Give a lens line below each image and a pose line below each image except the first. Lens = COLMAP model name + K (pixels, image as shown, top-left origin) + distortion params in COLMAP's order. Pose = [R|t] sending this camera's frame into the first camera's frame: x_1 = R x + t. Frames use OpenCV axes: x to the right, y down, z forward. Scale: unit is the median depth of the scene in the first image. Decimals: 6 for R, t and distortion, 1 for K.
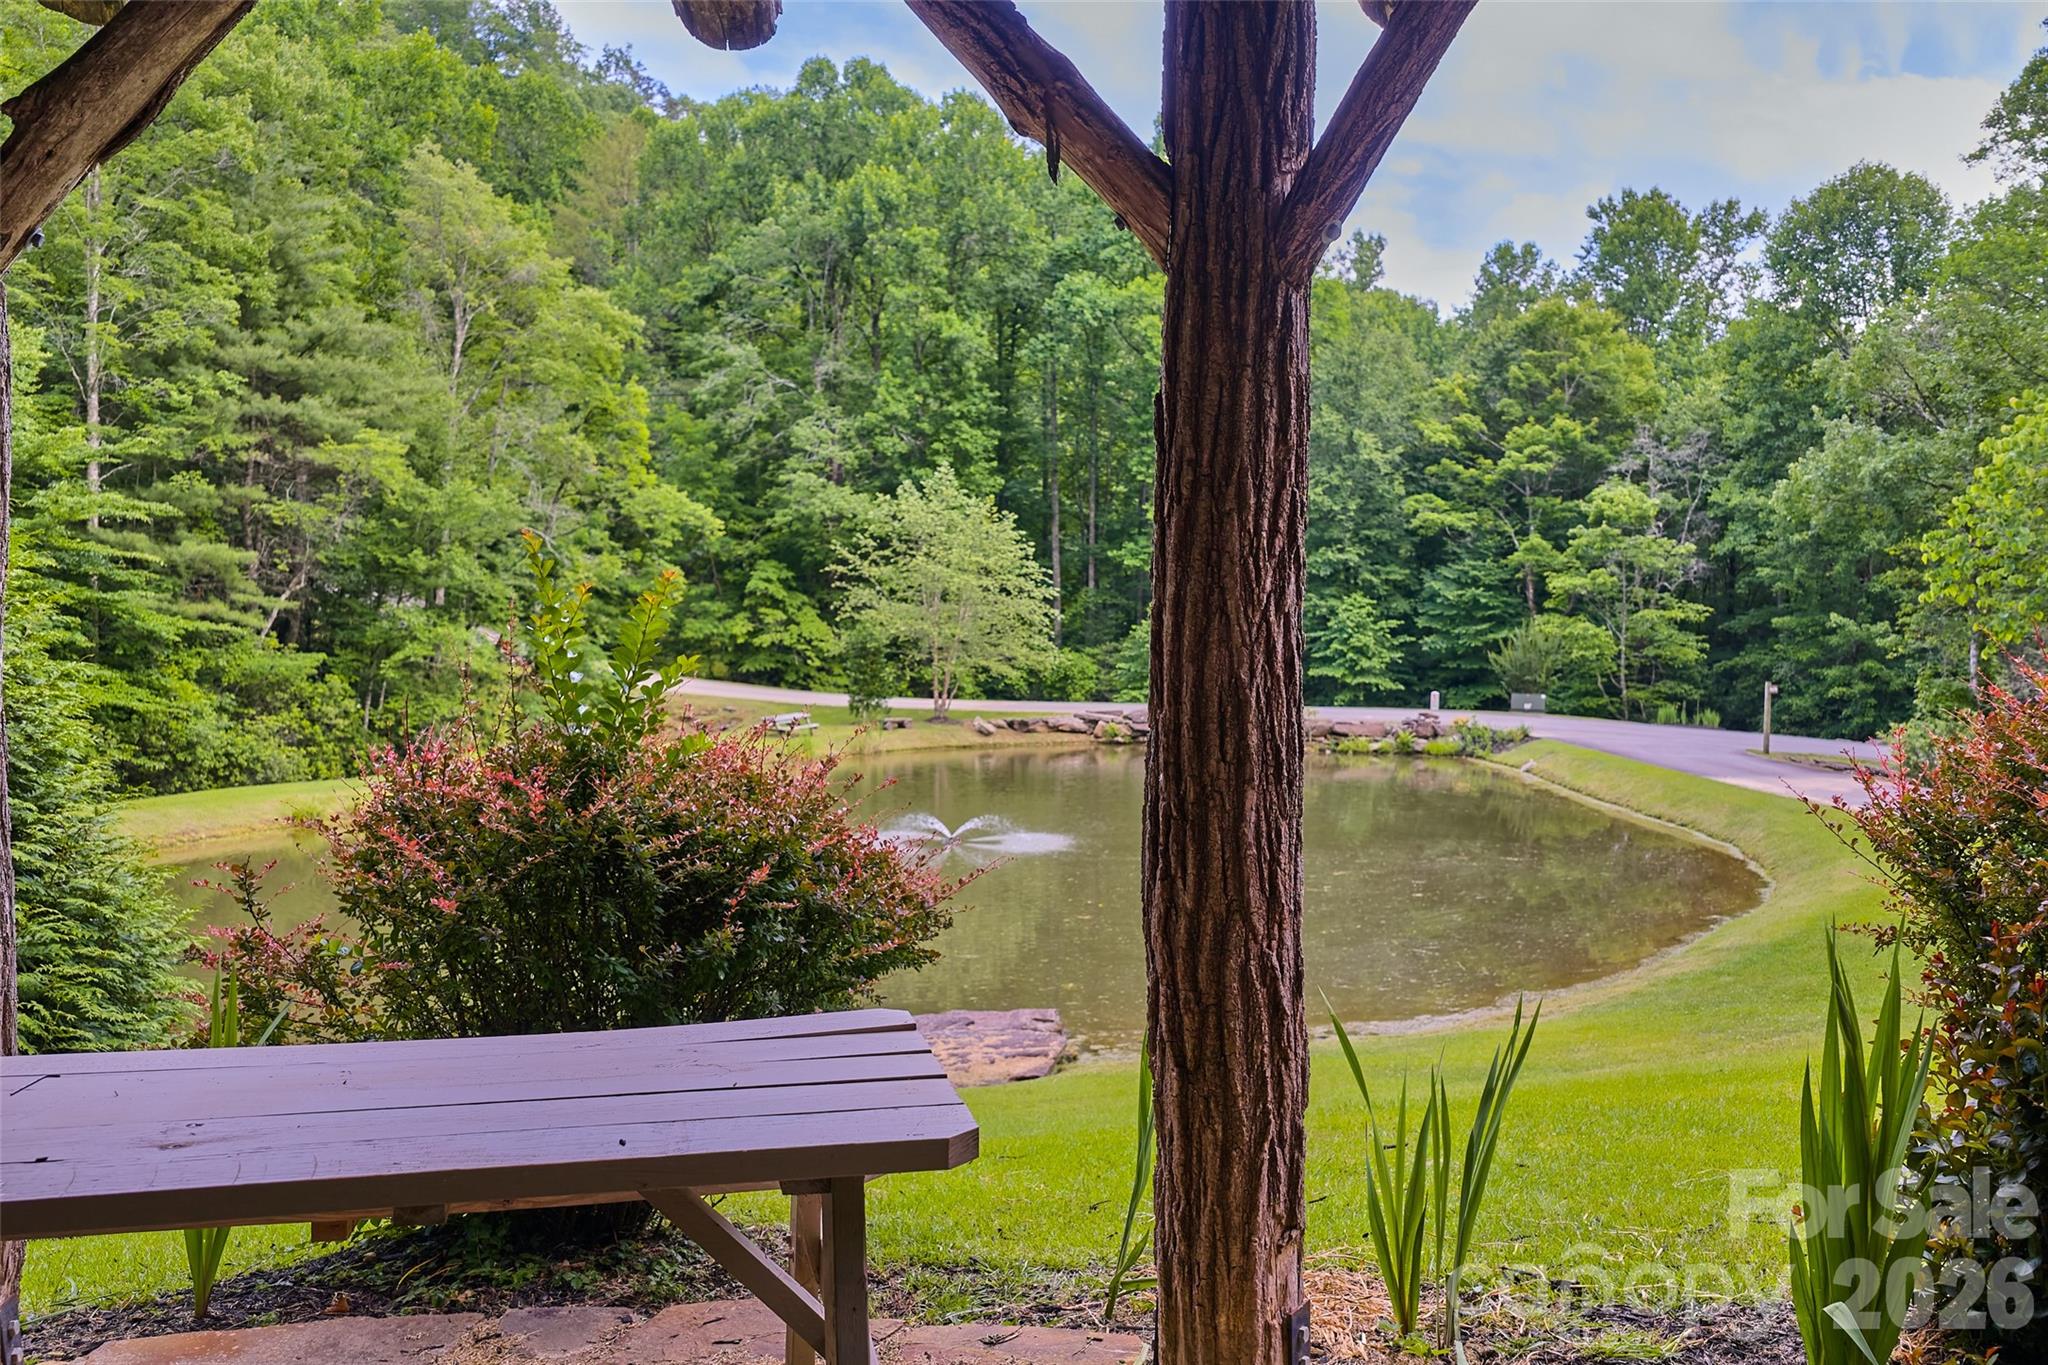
lens RADIAL K [[1689.0, 0, 1031.1], [0, 1689.0, 681.9], [0, 0, 1]] dist [0.003618, 0.009276]
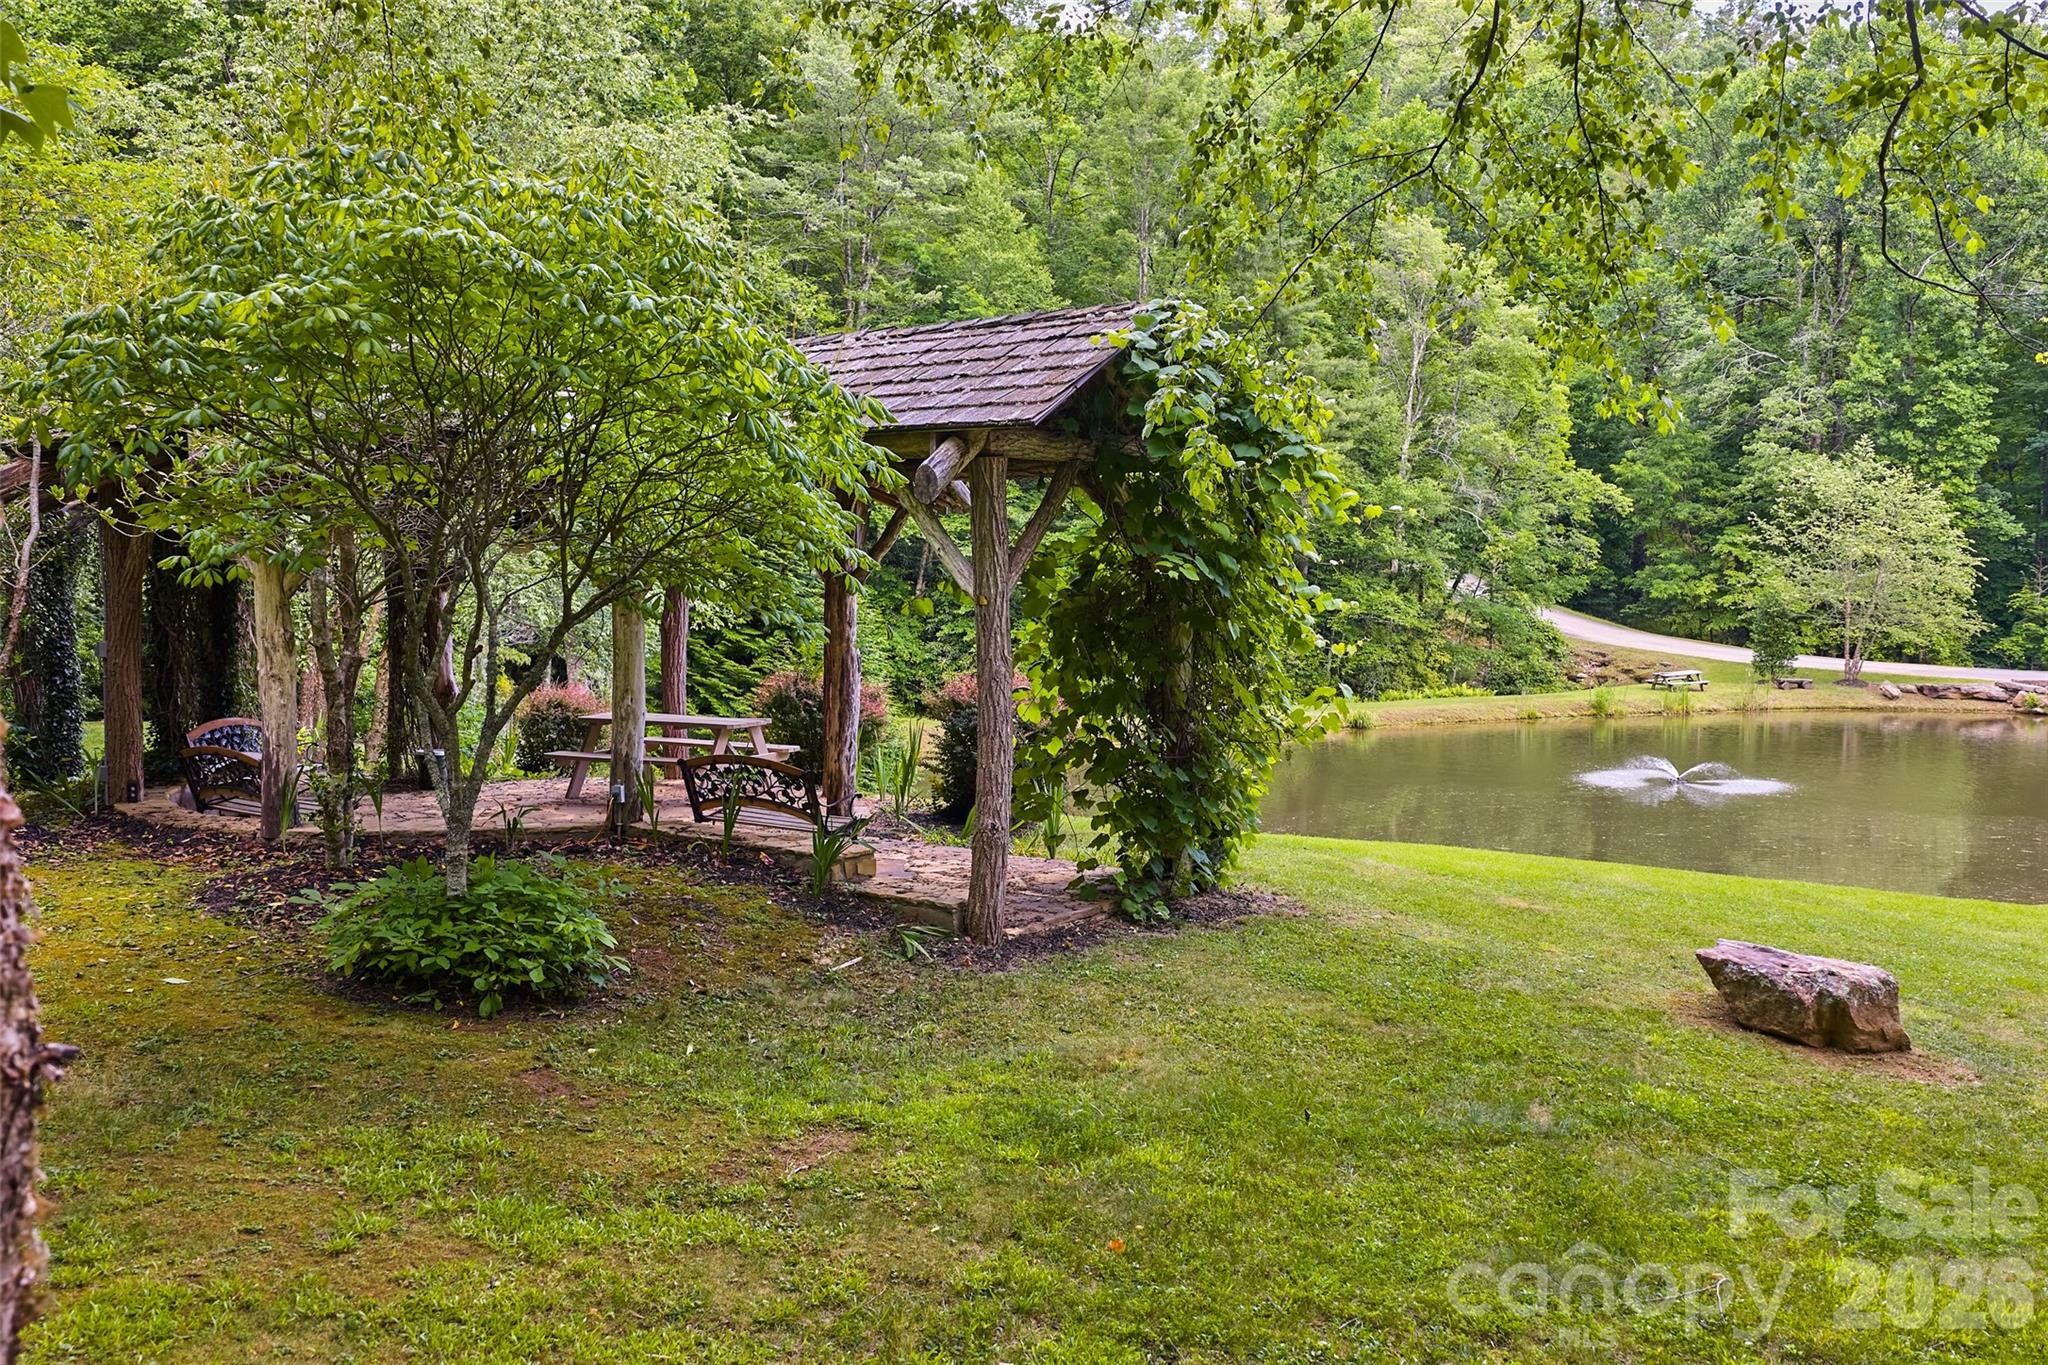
lens RADIAL K [[1689.0, 0, 1031.1], [0, 1689.0, 681.9], [0, 0, 1]] dist [0.003618, 0.009276]
pose [[0.785957, 0.045973, -0.616570, 0.158845], [-0.025008, 0.998779, 0.042592, -0.007821], [0.617776, -0.018056, 0.786147, -0.114119]]
